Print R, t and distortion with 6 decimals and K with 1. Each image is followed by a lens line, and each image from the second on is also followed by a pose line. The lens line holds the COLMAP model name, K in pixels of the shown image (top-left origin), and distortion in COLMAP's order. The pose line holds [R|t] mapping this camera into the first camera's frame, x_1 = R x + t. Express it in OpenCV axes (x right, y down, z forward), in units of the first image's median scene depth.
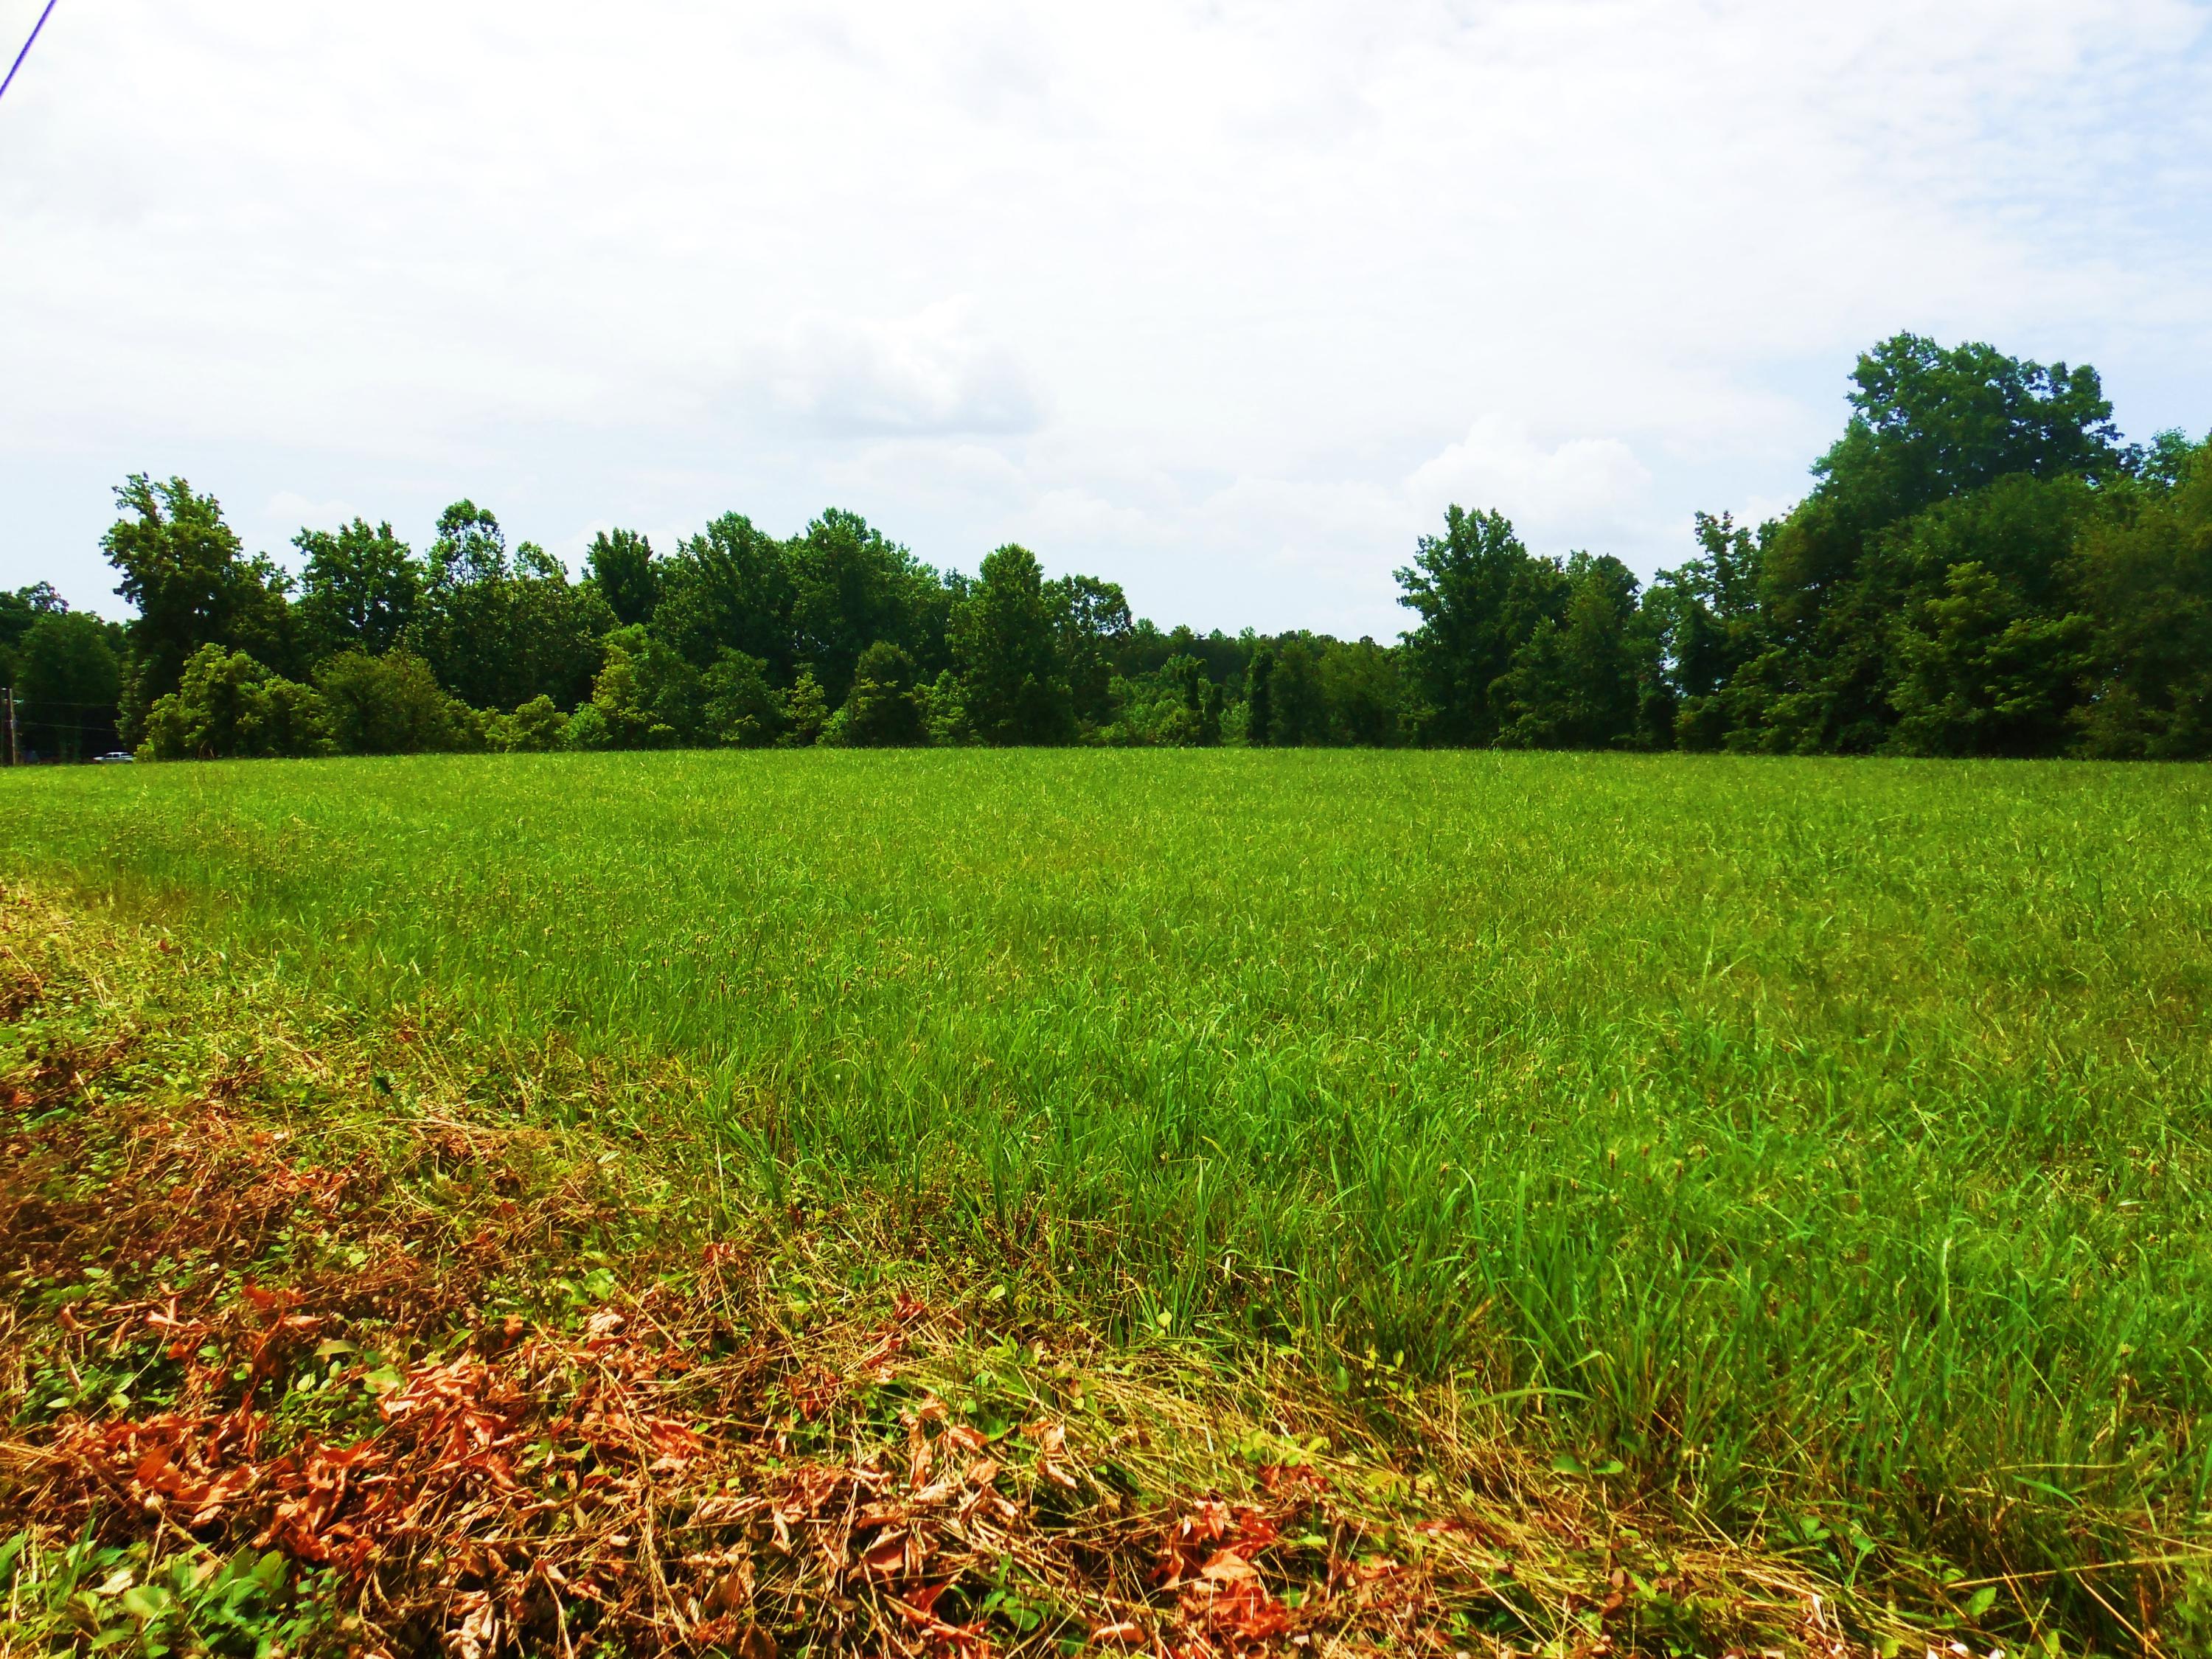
lens RADIAL K [[1727.5, 0, 1095.1], [0, 1727.5, 830.0], [0, 0, 1]] dist [-0.061408, 0.065557]
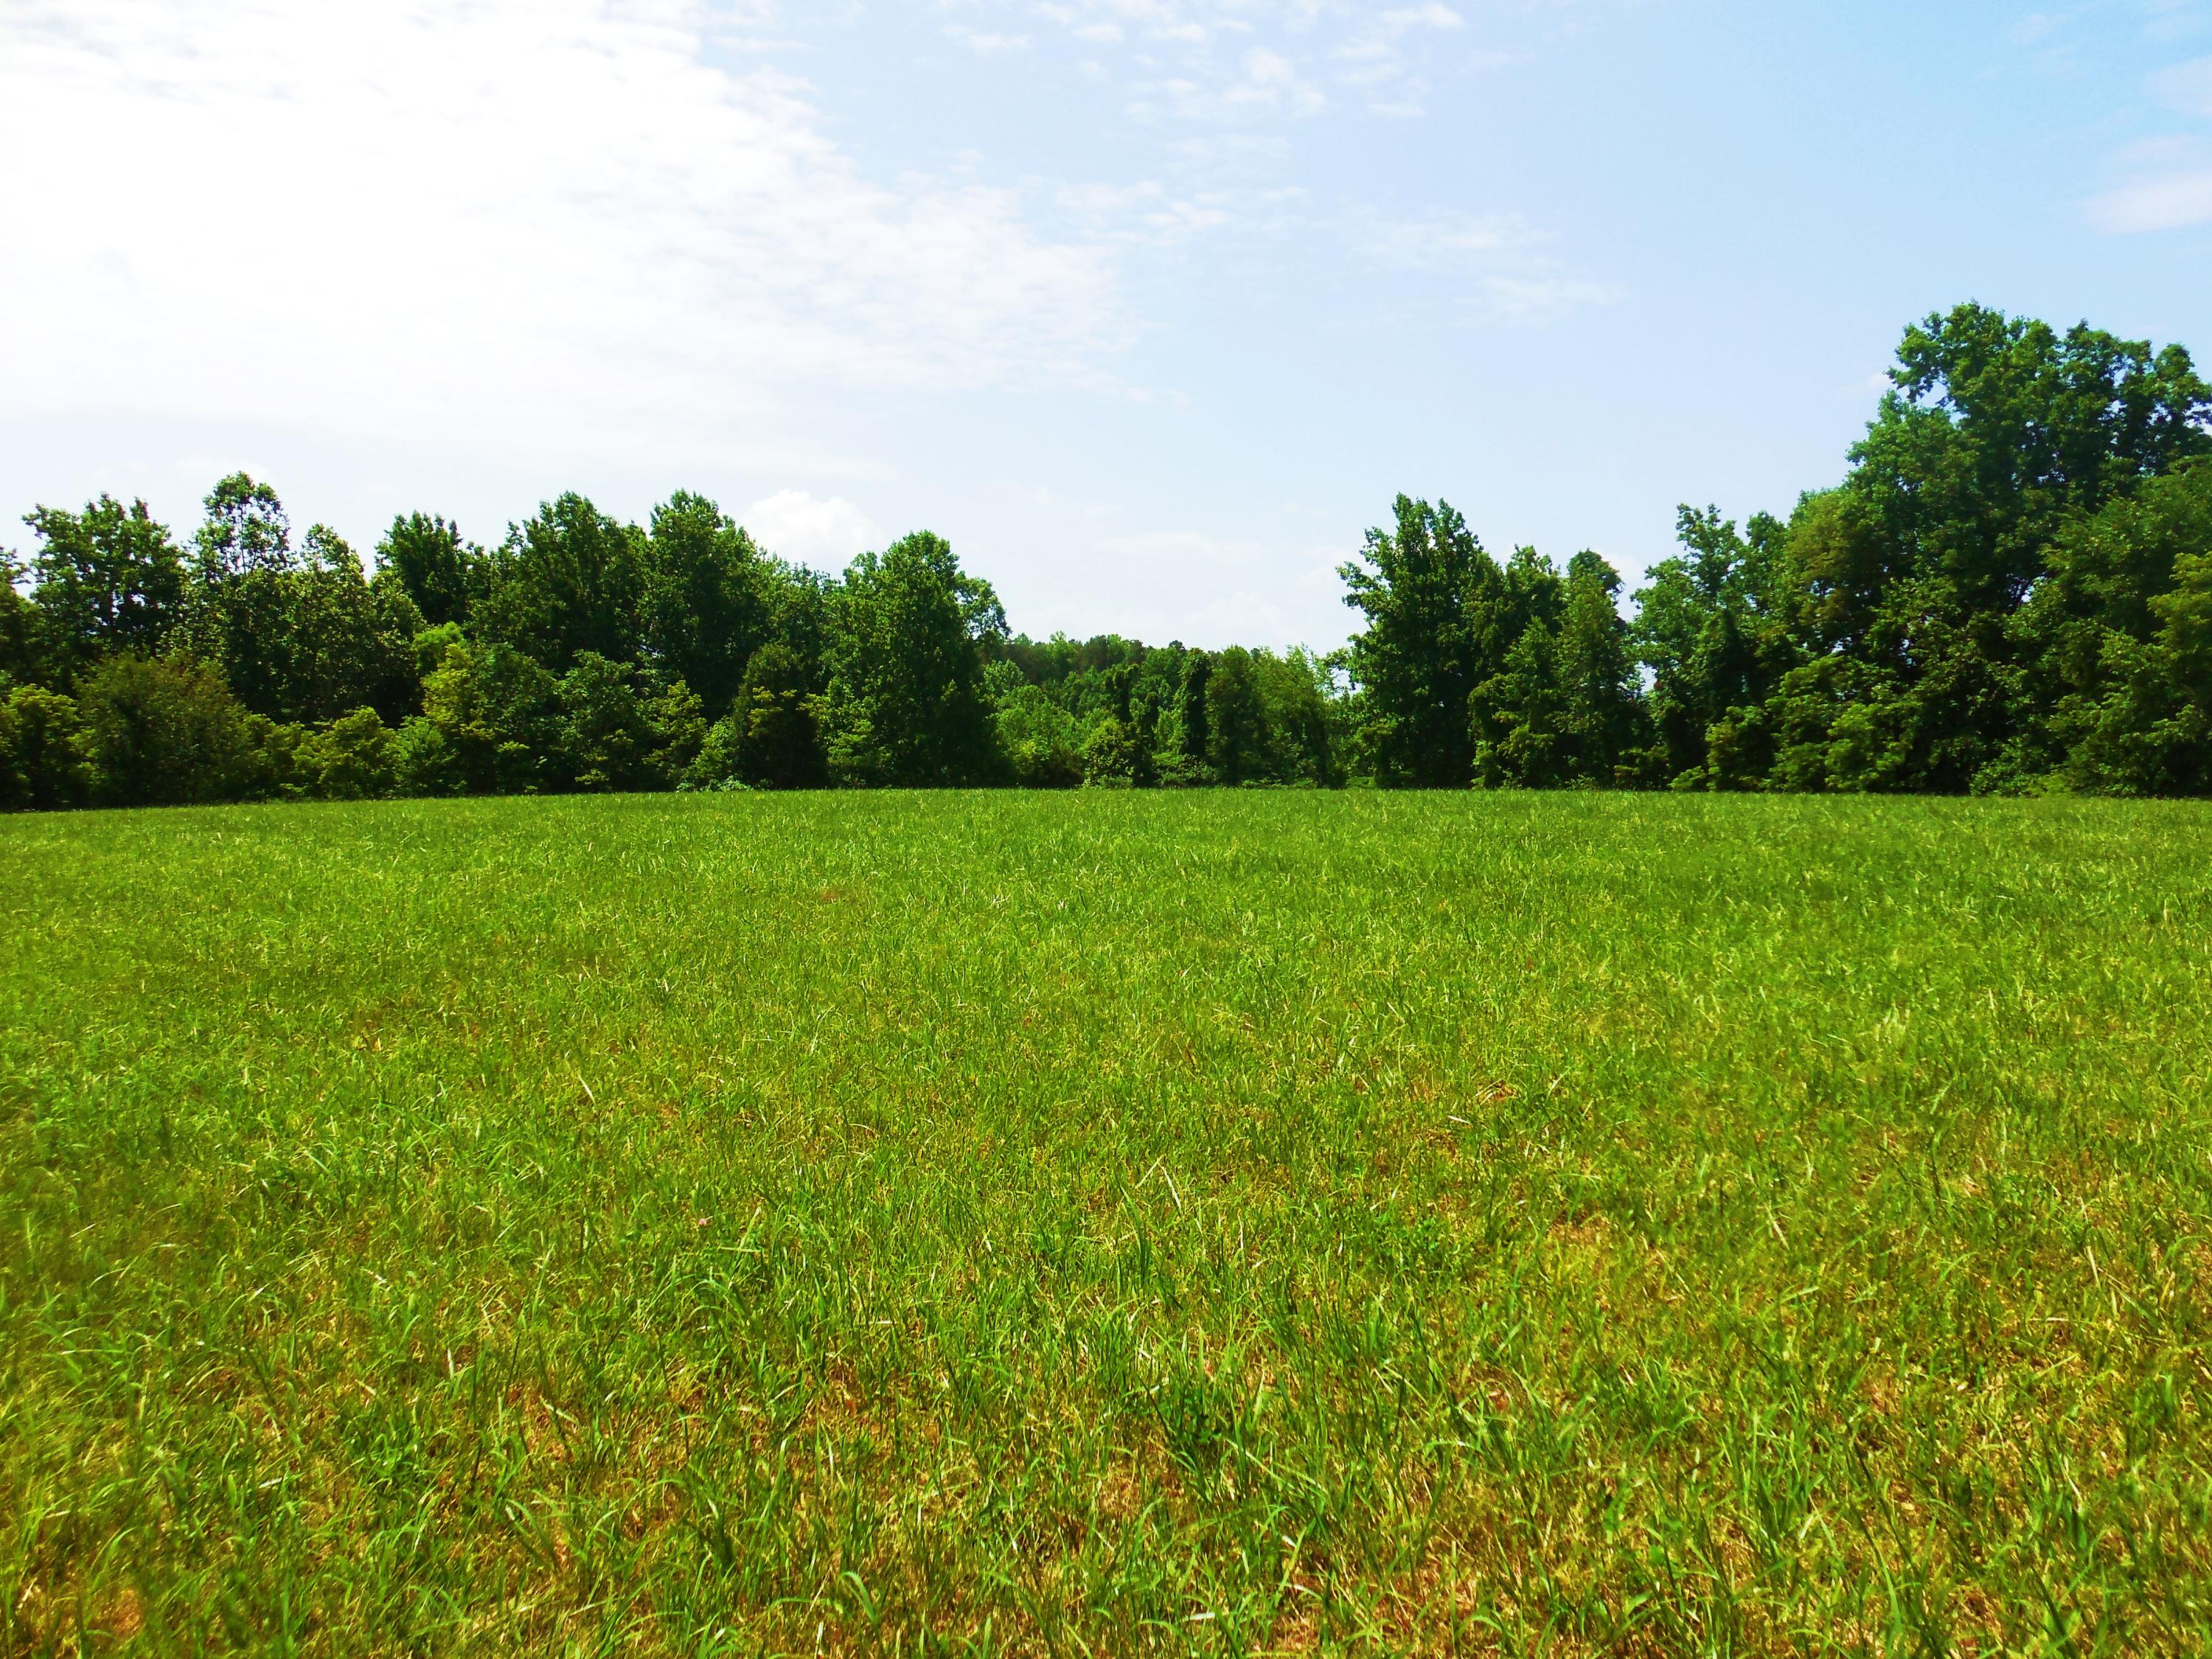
lens RADIAL K [[1703.1, 0, 1090.9], [0, 1703.1, 827.7], [0, 0, 1]] dist [-0.068789, 0.061066]
pose [[0.988998, -0.012946, 0.147364, -0.113809], [0.013392, 0.999908, -0.002039, -0.018085], [-0.147324, 0.003990, 0.989080, 0.184149]]
